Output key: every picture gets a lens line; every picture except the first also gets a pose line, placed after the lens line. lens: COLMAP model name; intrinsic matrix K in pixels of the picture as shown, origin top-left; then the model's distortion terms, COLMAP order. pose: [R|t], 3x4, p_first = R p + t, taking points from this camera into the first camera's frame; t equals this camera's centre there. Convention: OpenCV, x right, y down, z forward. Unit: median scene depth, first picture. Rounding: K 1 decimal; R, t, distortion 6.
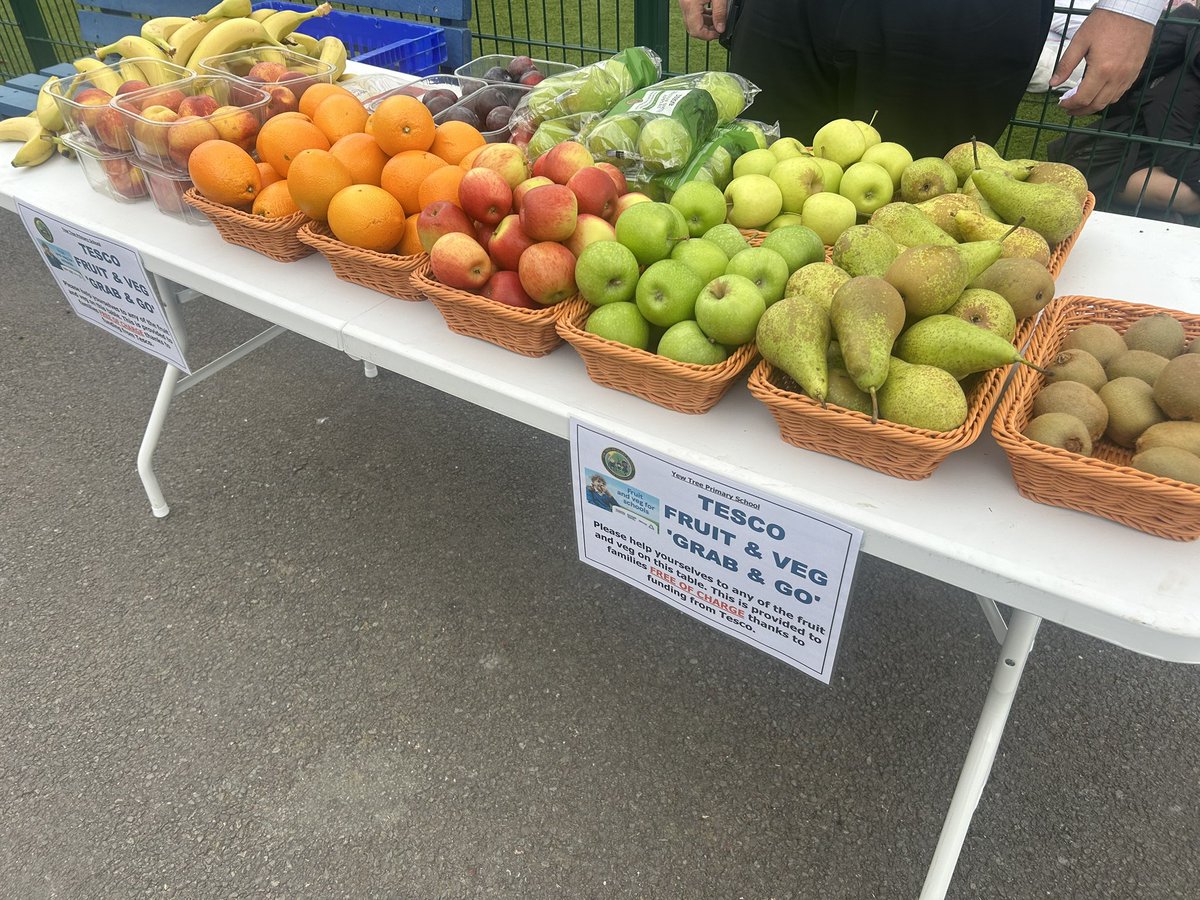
lens RADIAL K [[902.3, 0, 600.0], [0, 902.3, 450.0], [0, 0, 1]] dist [0.034227, -0.041954]
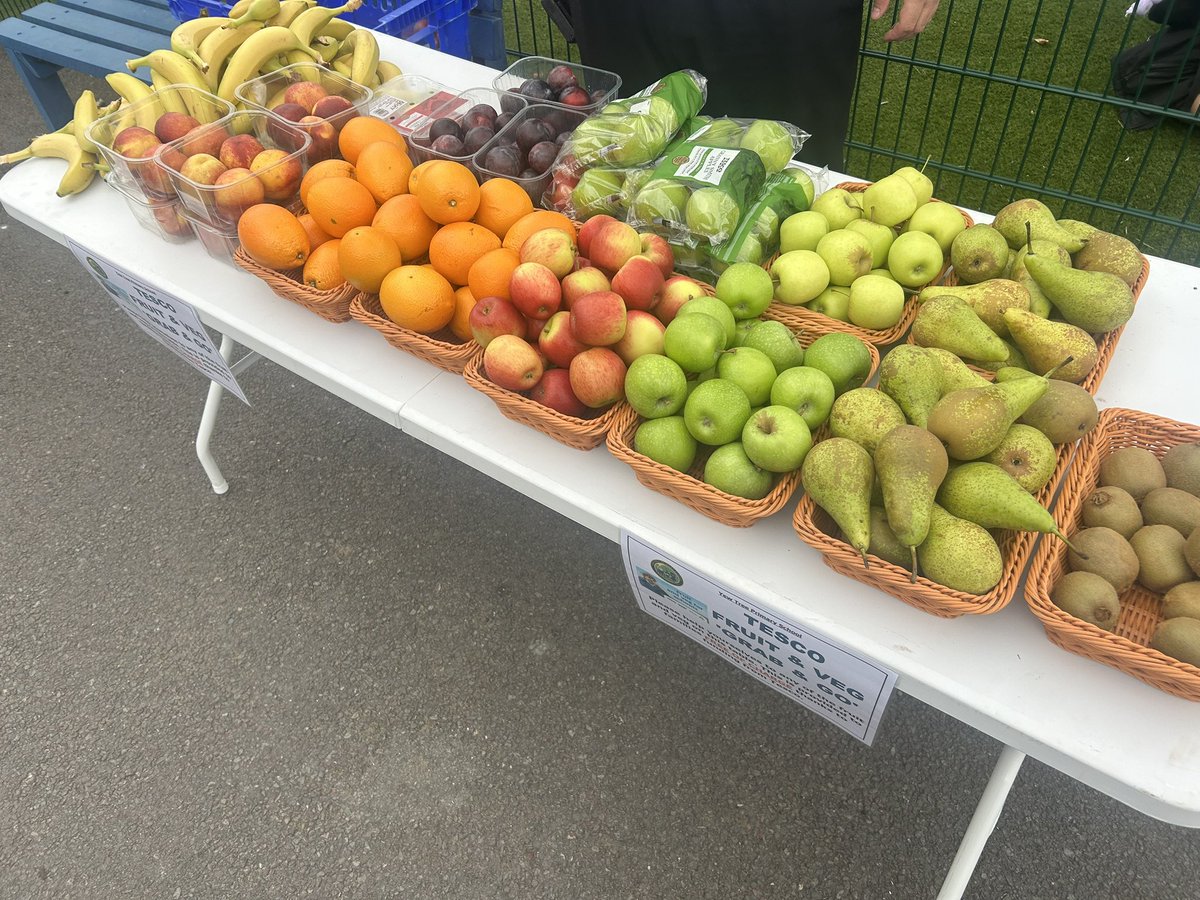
lens RADIAL K [[902.3, 0, 600.0], [0, 902.3, 450.0], [0, 0, 1]] dist [0.034227, -0.041954]
pose [[0.999436, -0.003608, -0.033395, -0.015815], [0.008903, 0.987109, 0.159799, -0.205486], [0.032387, -0.160006, 0.986585, -0.019504]]
